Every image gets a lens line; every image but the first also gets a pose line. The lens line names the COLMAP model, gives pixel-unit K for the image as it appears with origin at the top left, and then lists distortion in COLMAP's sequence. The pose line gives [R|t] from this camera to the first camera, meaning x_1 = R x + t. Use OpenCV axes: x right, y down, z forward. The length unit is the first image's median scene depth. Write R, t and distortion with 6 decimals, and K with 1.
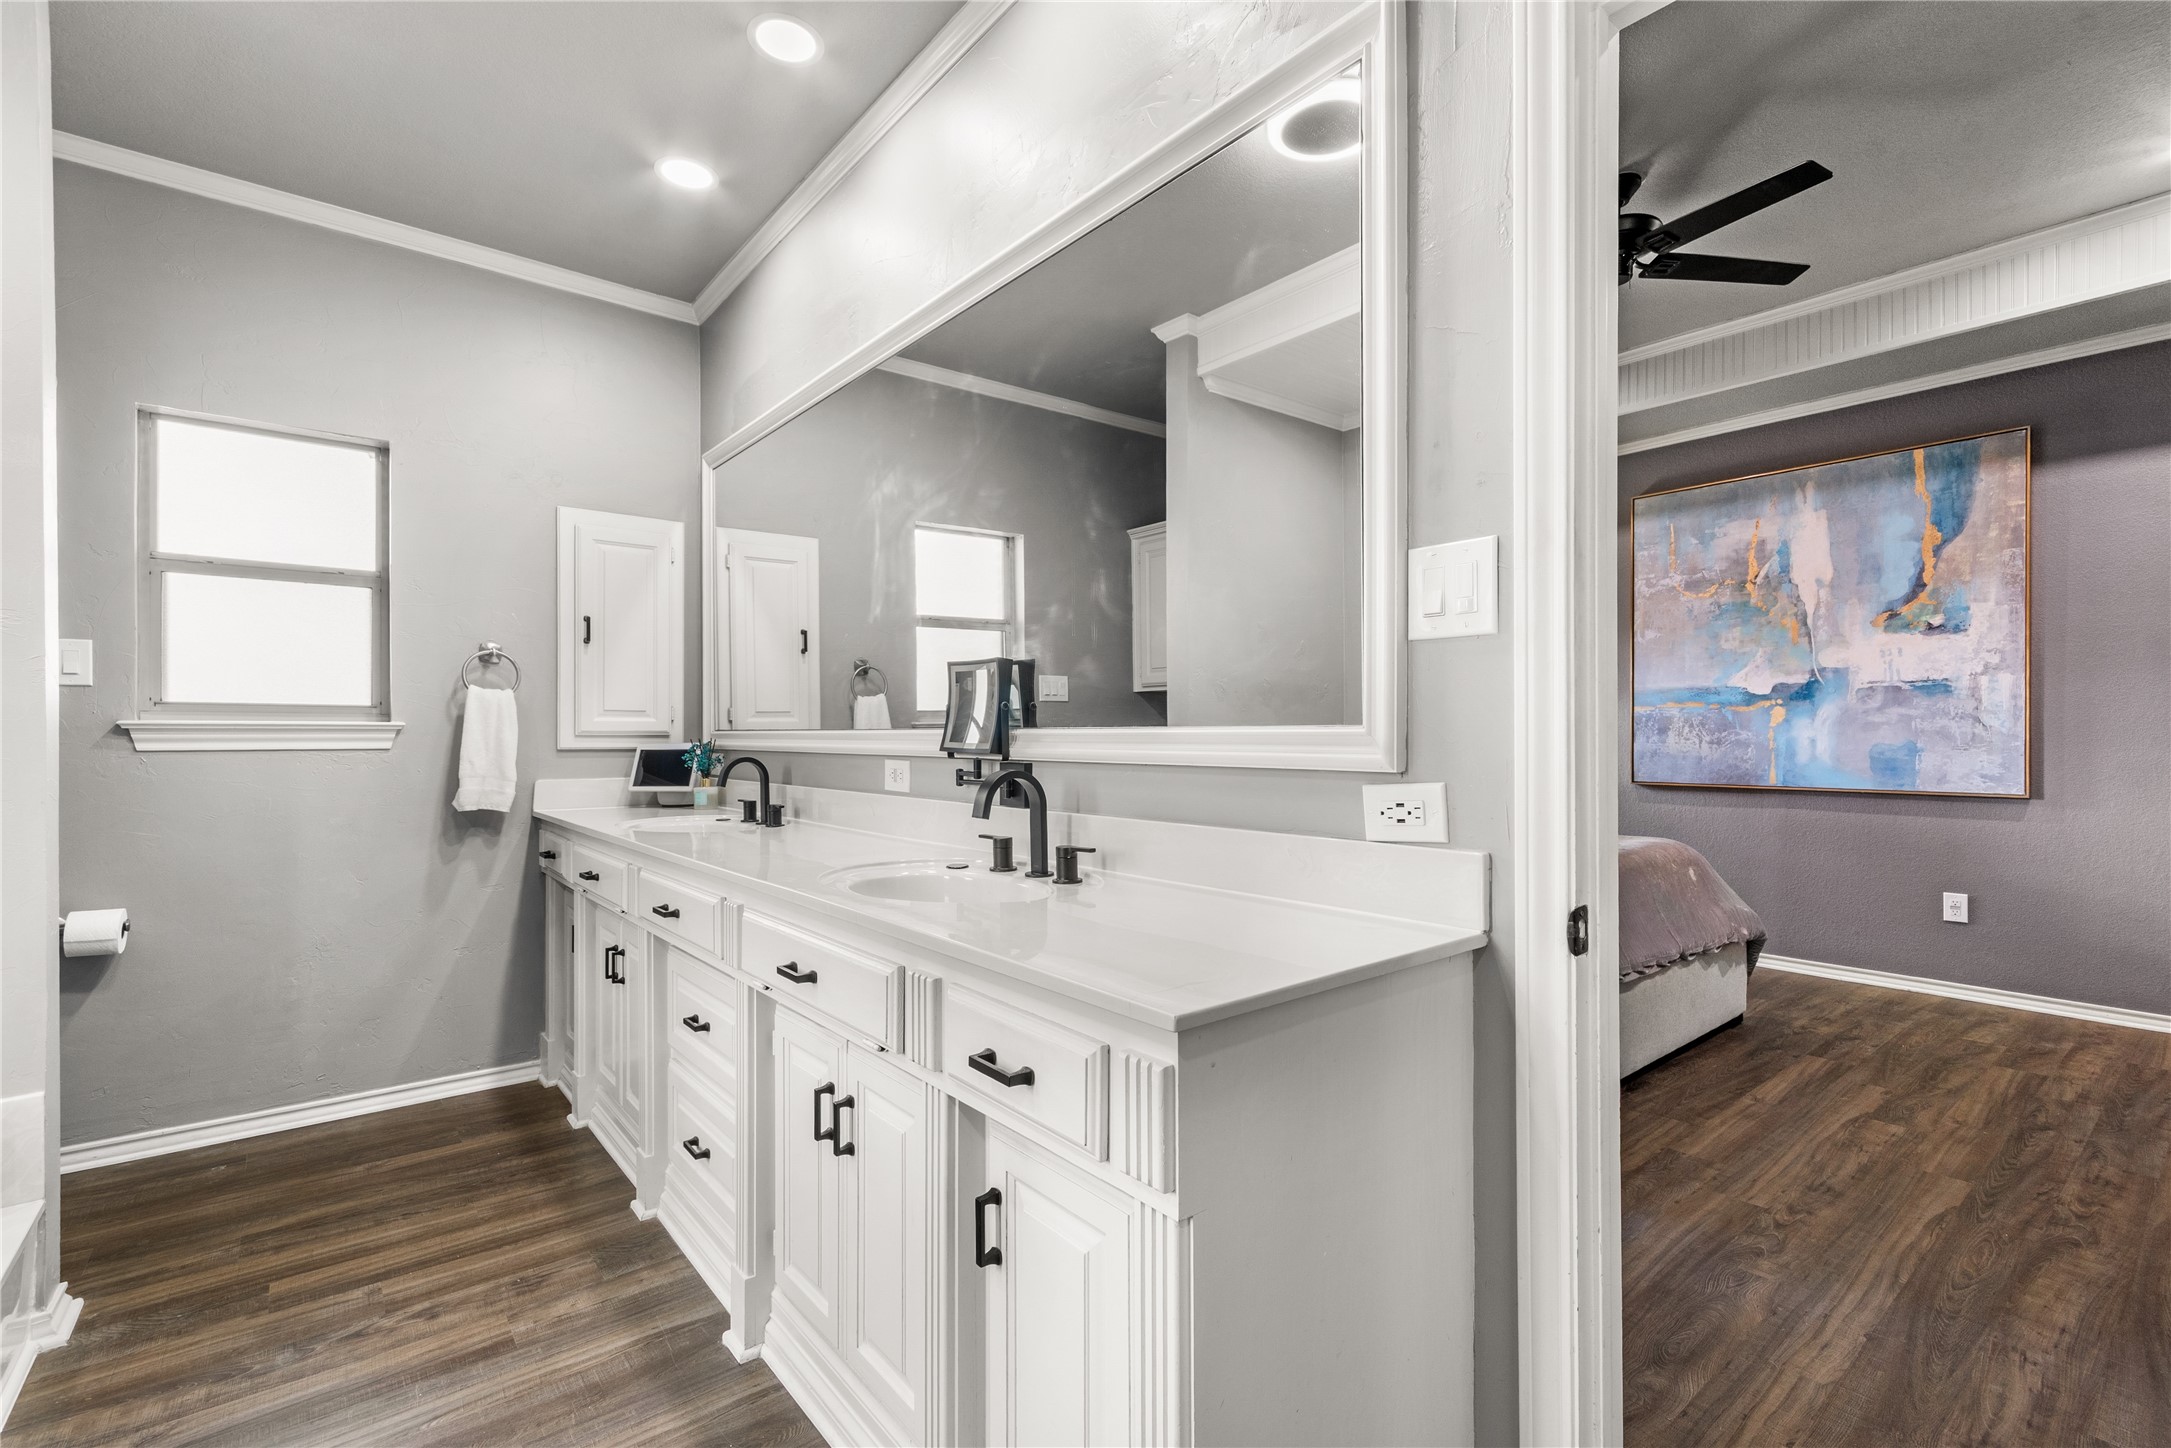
lens RADIAL K [[958.5, 0, 1097.8], [0, 958.5, 726.3], [0, 0, 1]] dist [0.011201, -0.002075]
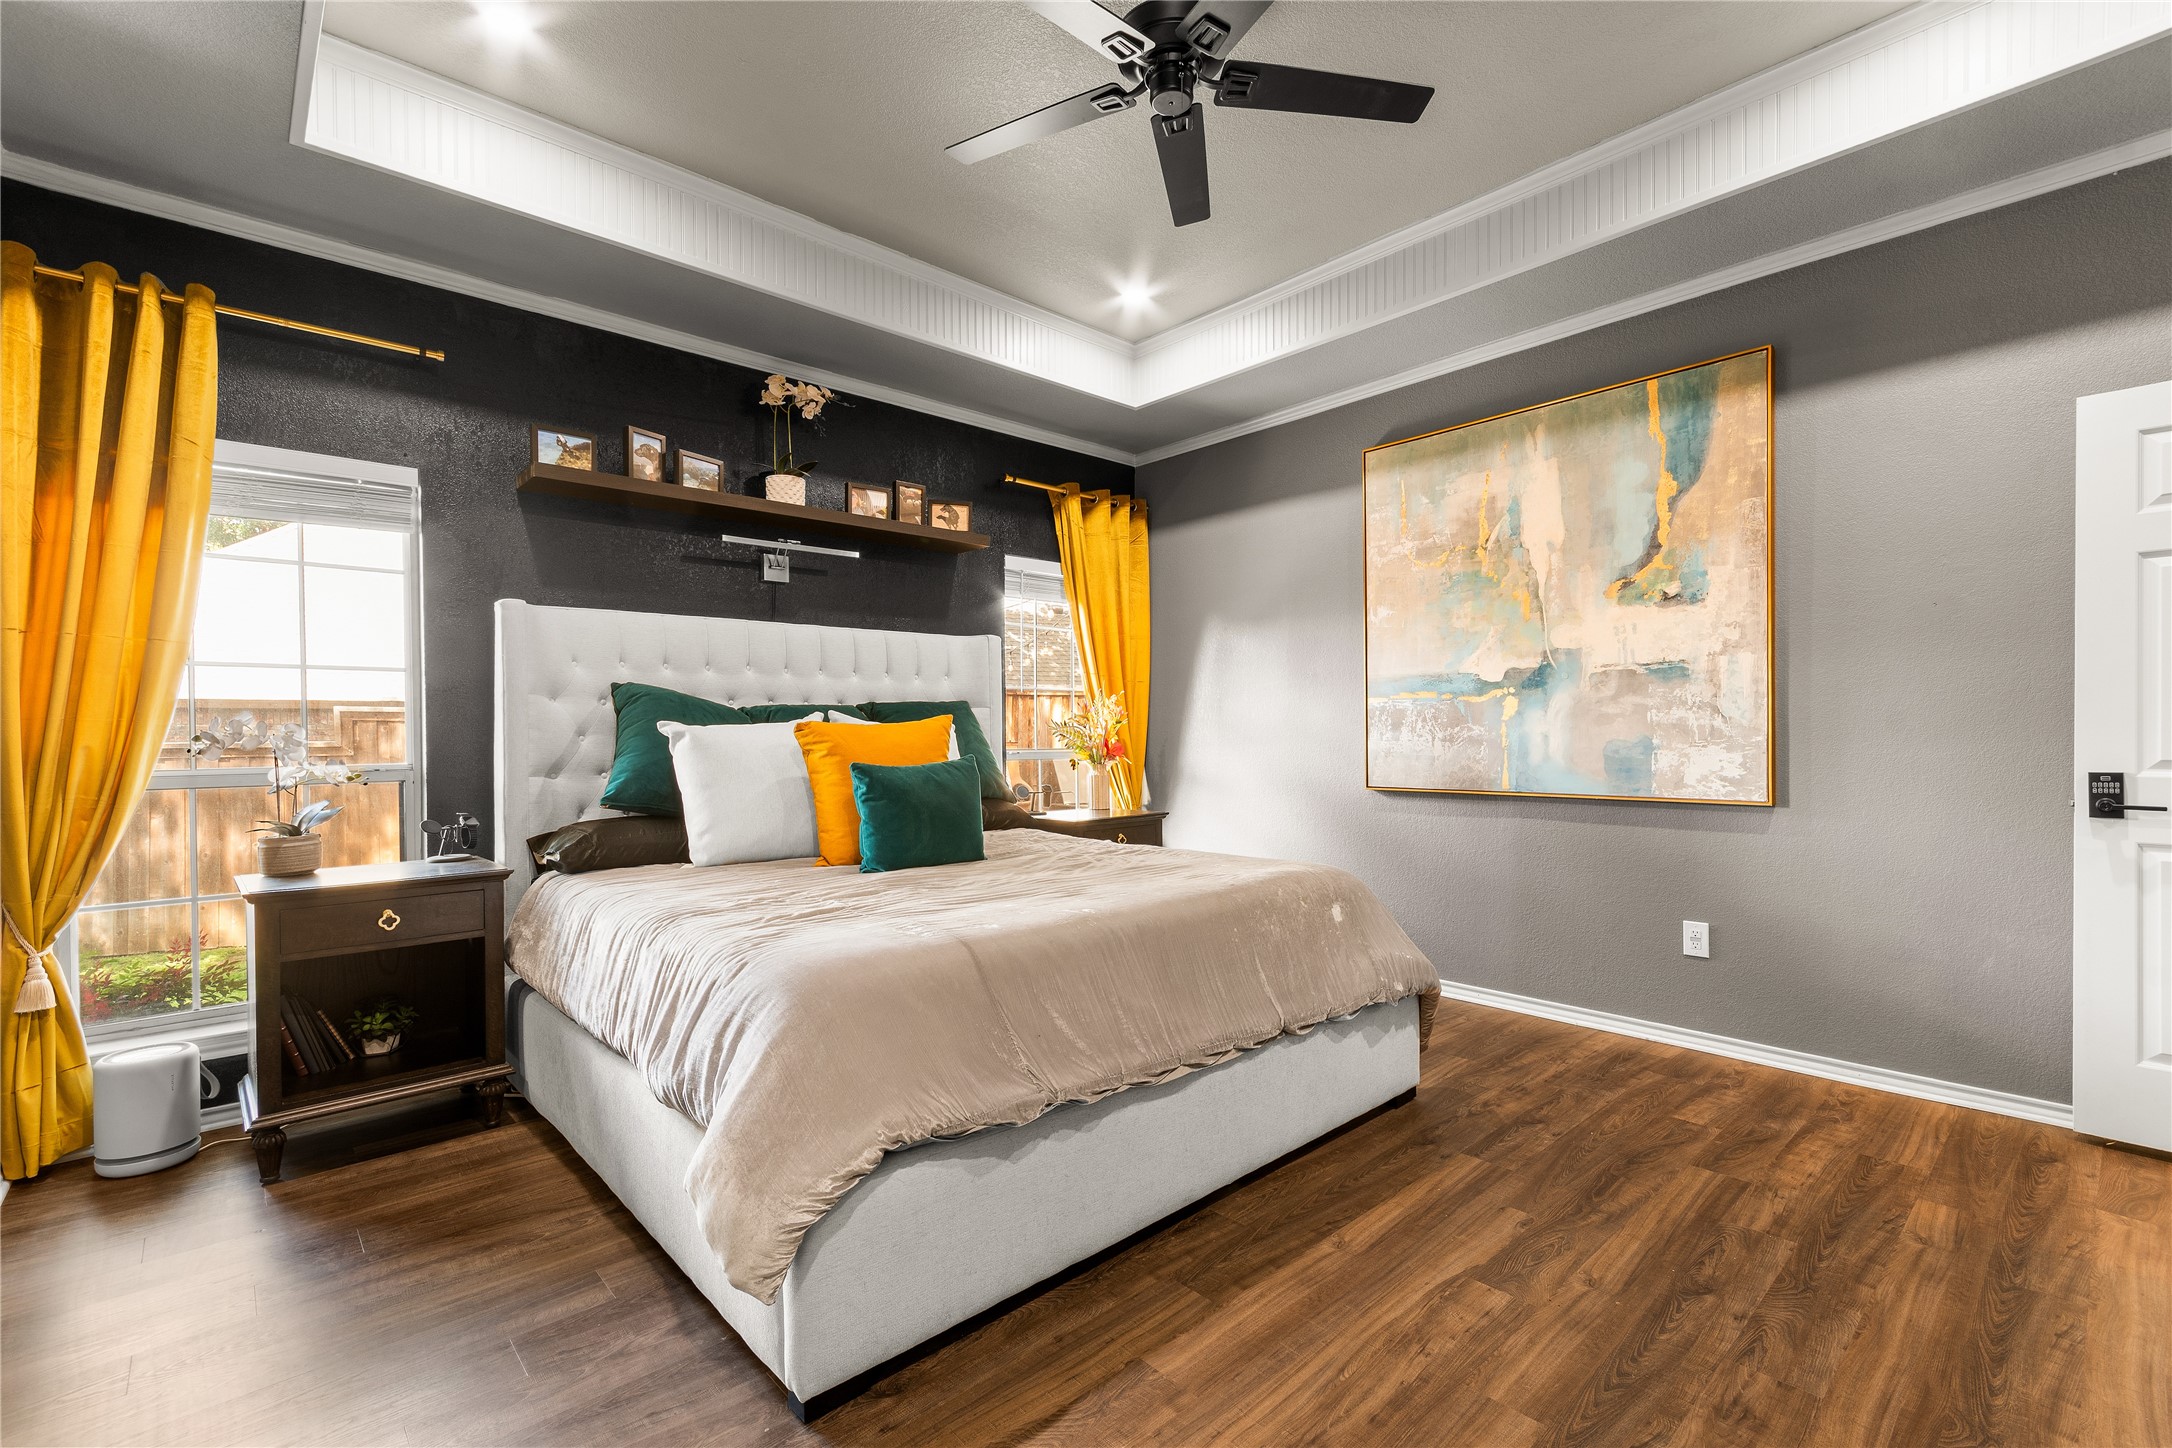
lens RADIAL K [[959.0, 0, 1070.0], [0, 959.0, 729.7], [0, 0, 1]] dist [0.011201, -0.002075]
pose [[0.998518, -0.007859, 0.053860, 0.323980], [0.007596, 0.999958, 0.005088, 0.001768], [-0.053897, -0.004671, 0.998536, 0.219111]]
